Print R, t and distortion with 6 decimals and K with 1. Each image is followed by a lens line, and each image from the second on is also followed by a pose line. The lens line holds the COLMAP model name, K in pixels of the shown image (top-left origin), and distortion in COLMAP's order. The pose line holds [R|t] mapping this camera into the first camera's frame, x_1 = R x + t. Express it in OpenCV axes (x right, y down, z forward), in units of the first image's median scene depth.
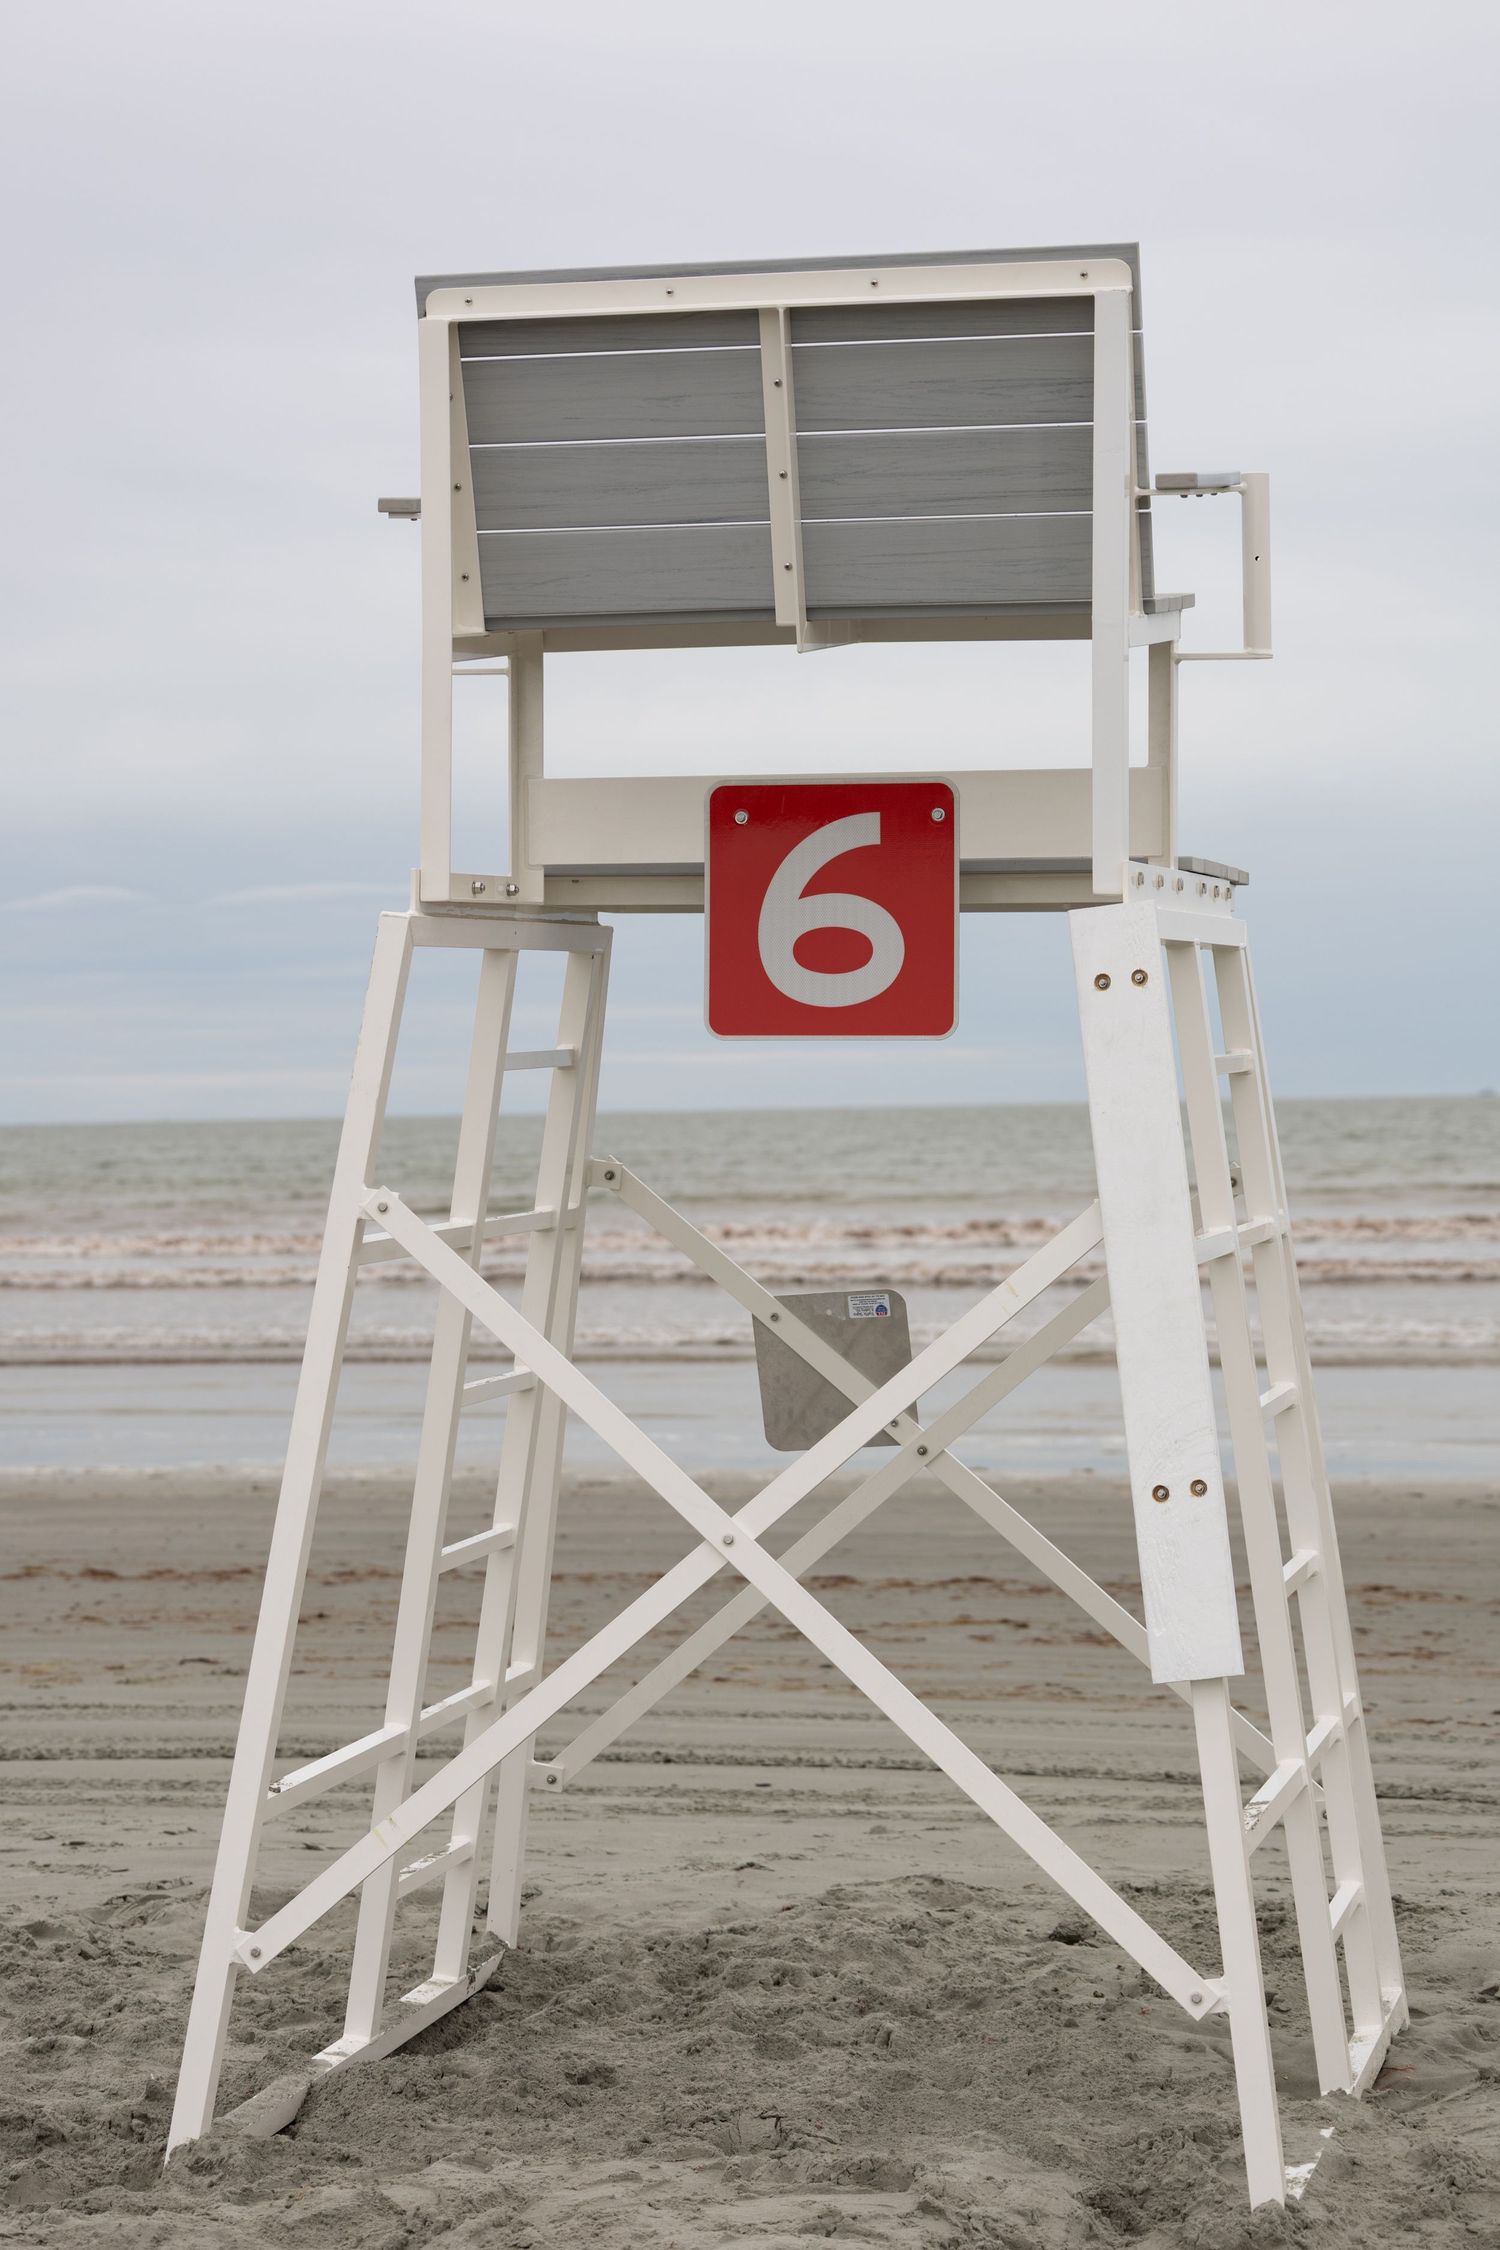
lens RADIAL K [[4570.5, 0, 751.5], [0, 4570.5, 1135.3], [0, 0, 1]] dist [0.001193, 0.000000]
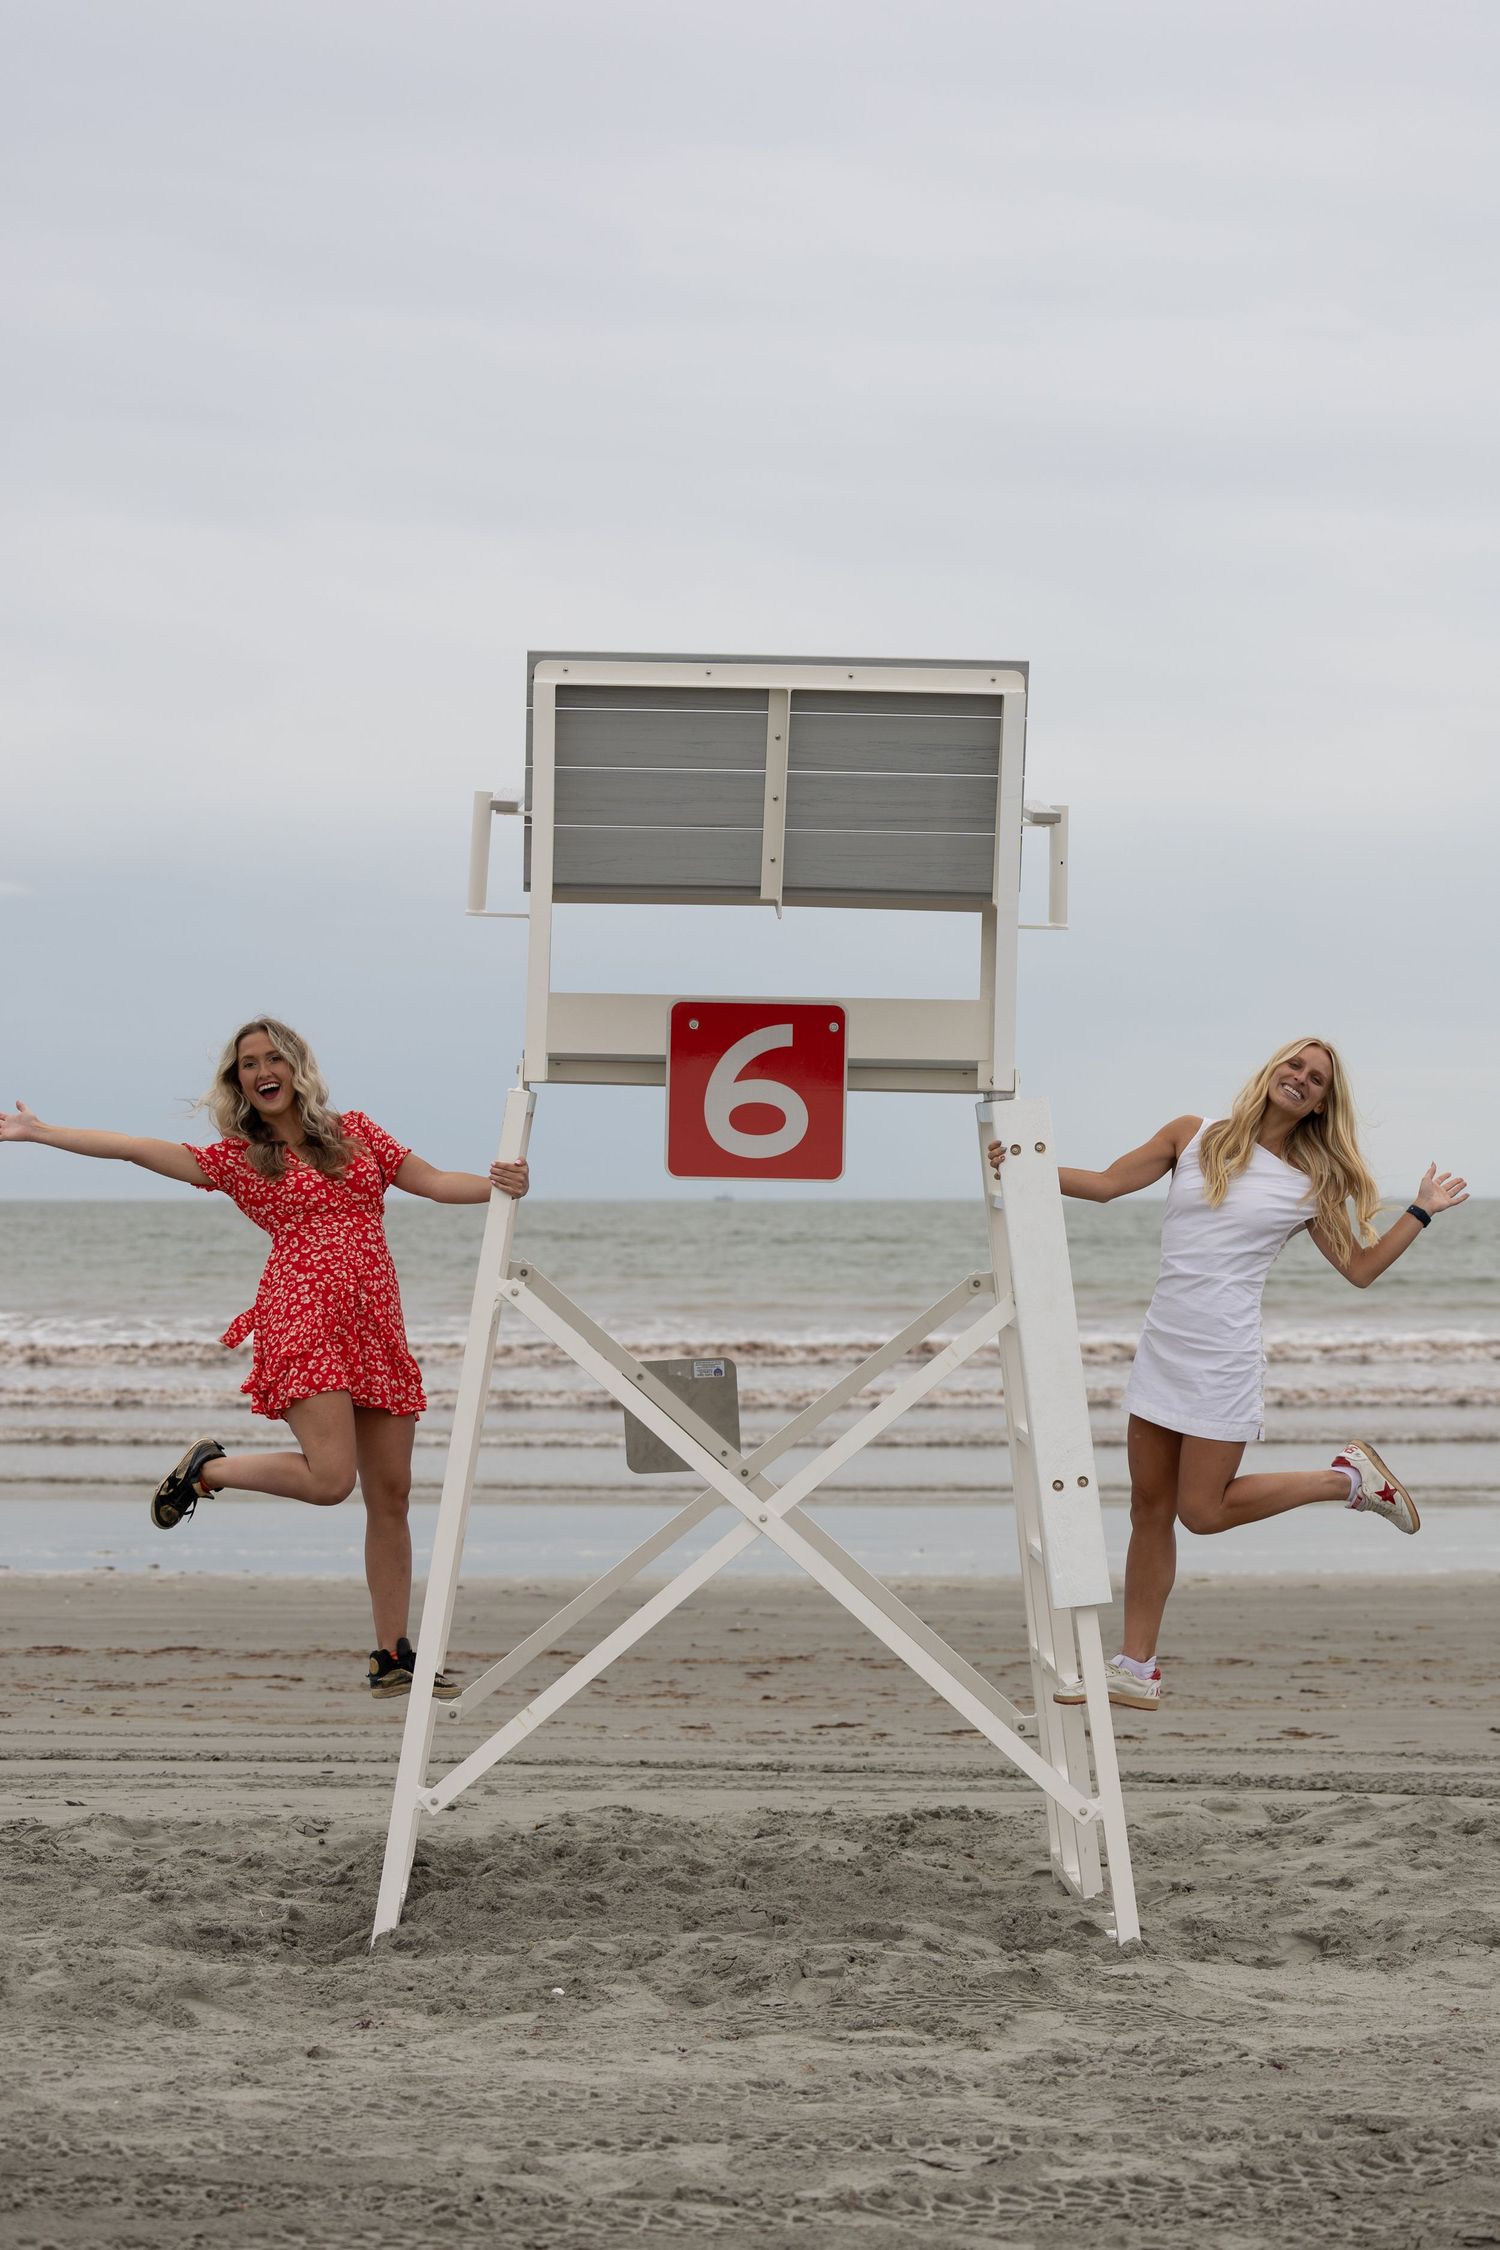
lens RADIAL K [[4834.2, 0, 758.1], [0, 4834.2, 1125.2], [0, 0, 1]] dist [-0.170017, 0.000000]
pose [[0.964826, 0.022927, 0.261887, -0.396756], [-0.016474, 0.999505, -0.026811, 0.002576], [-0.262372, 0.021553, 0.964726, -0.489787]]
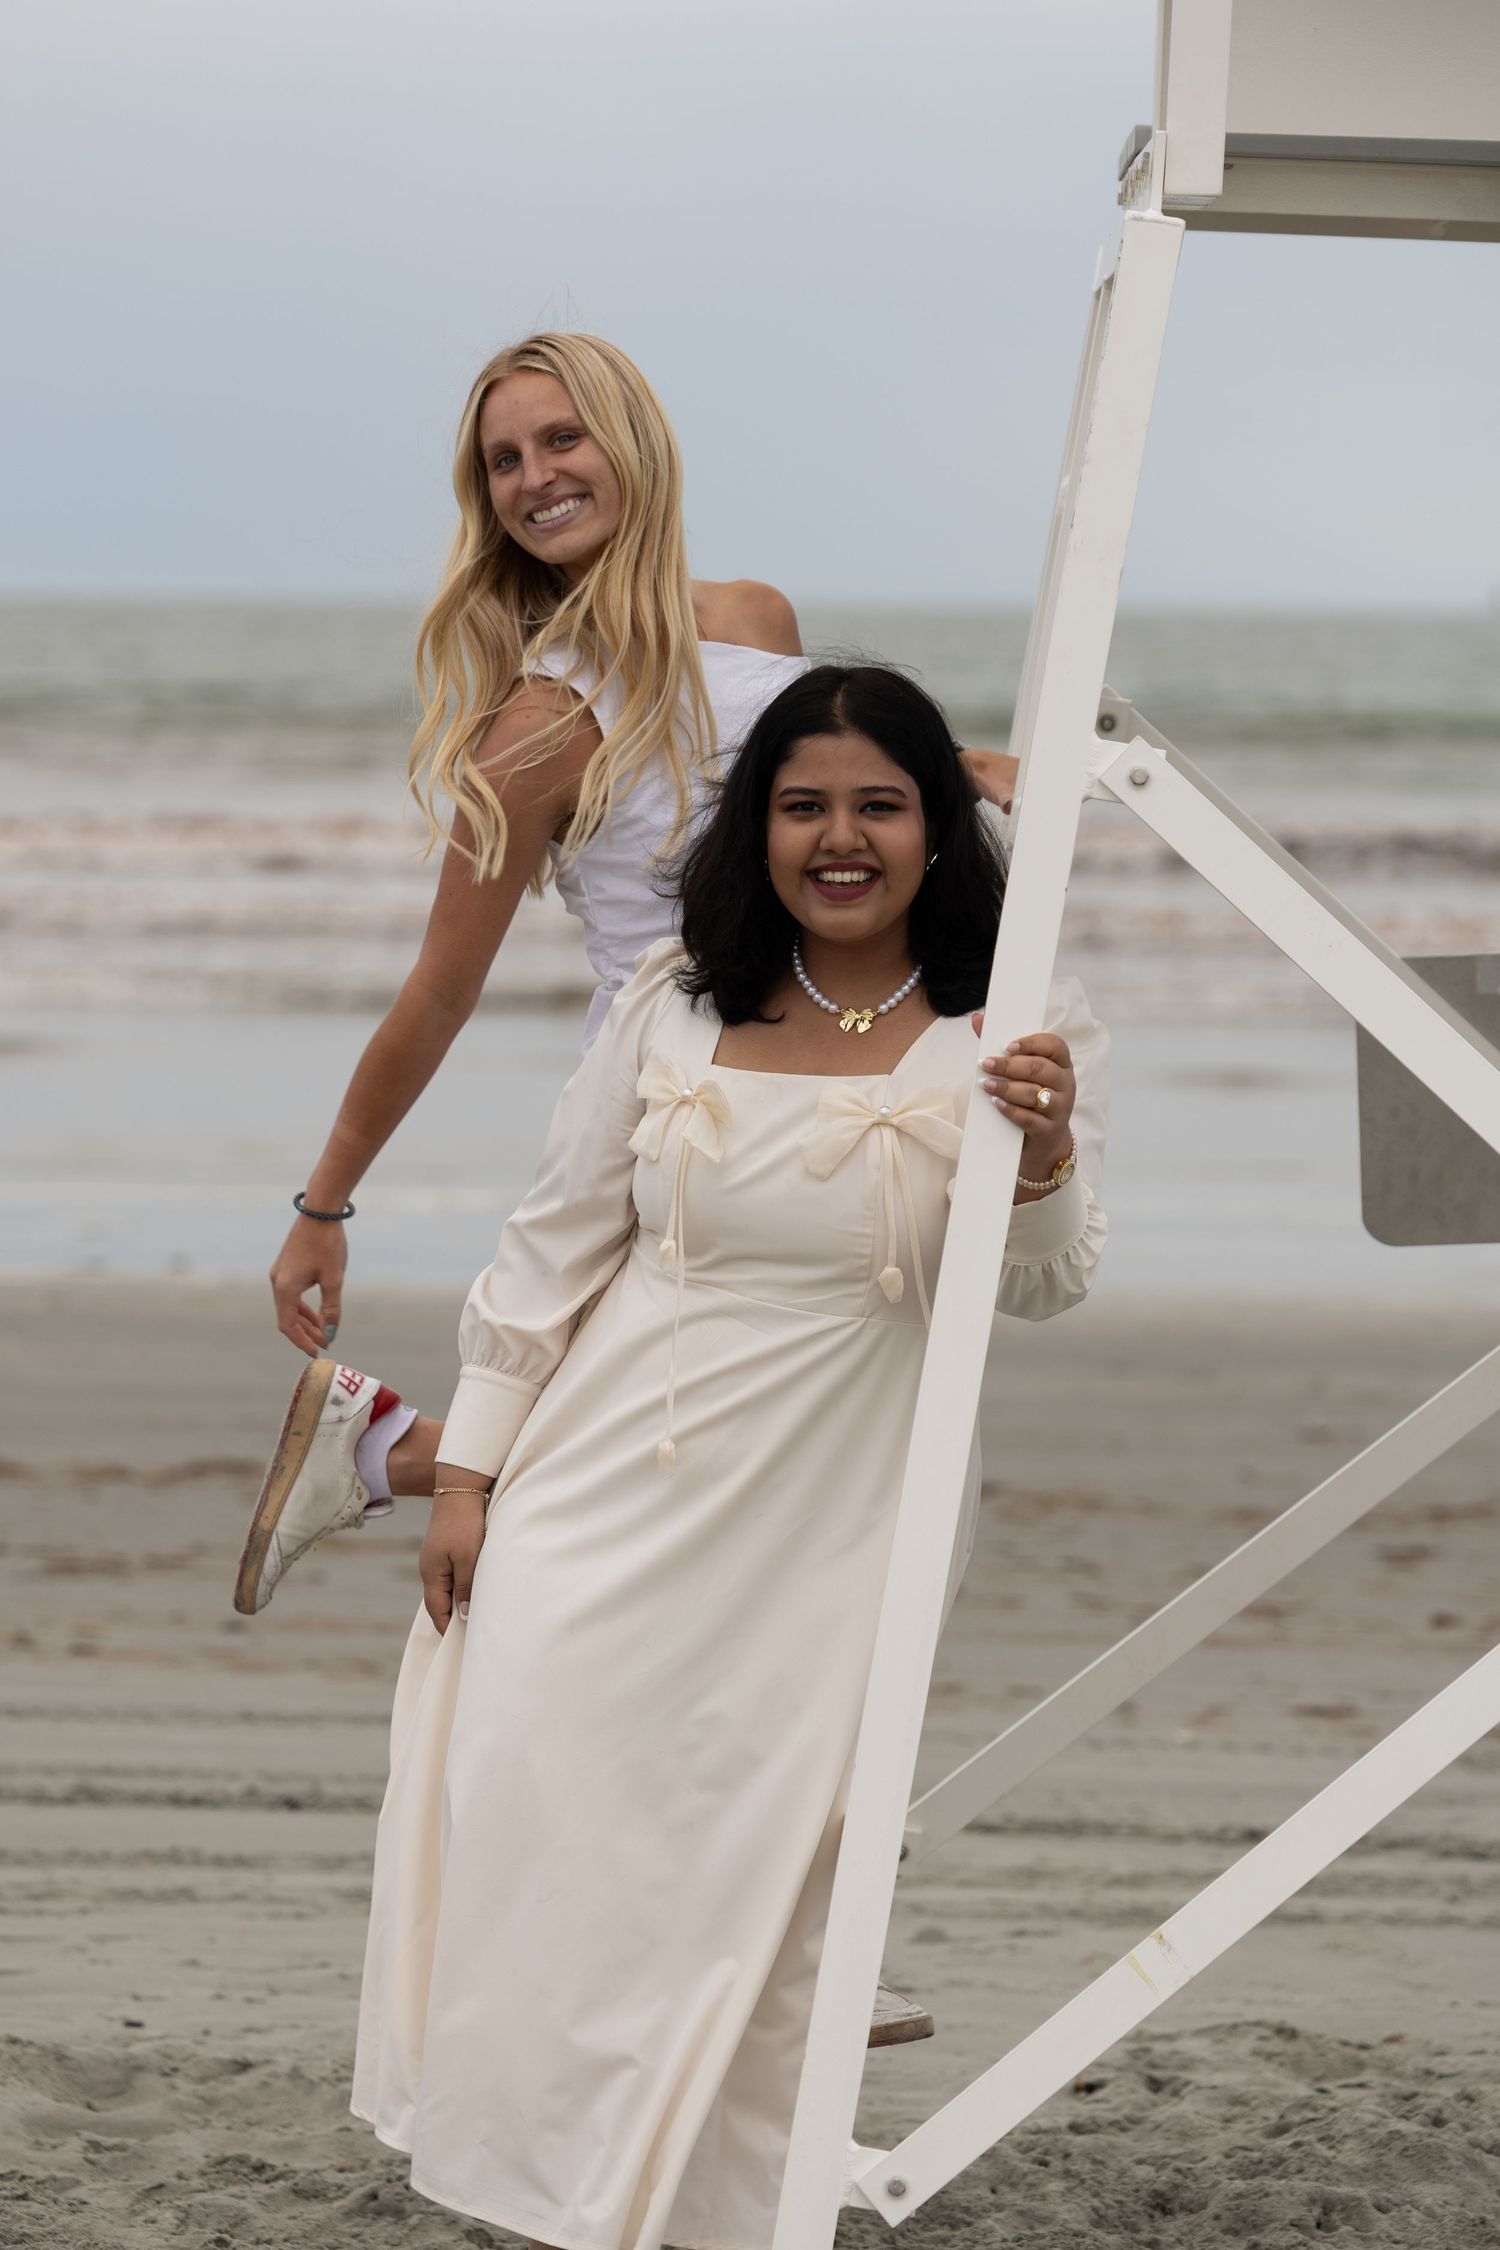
lens RADIAL K [[8291.0, 0, 745.2], [0, 8291.0, 1127.7], [0, 0, 1]] dist [-0.159049, 0.000000]
pose [[0.978097, 0.019881, 0.207196, -0.310364], [-0.031718, 0.998039, 0.053965, 0.005825], [-0.205716, -0.059355, 0.976810, 0.076121]]
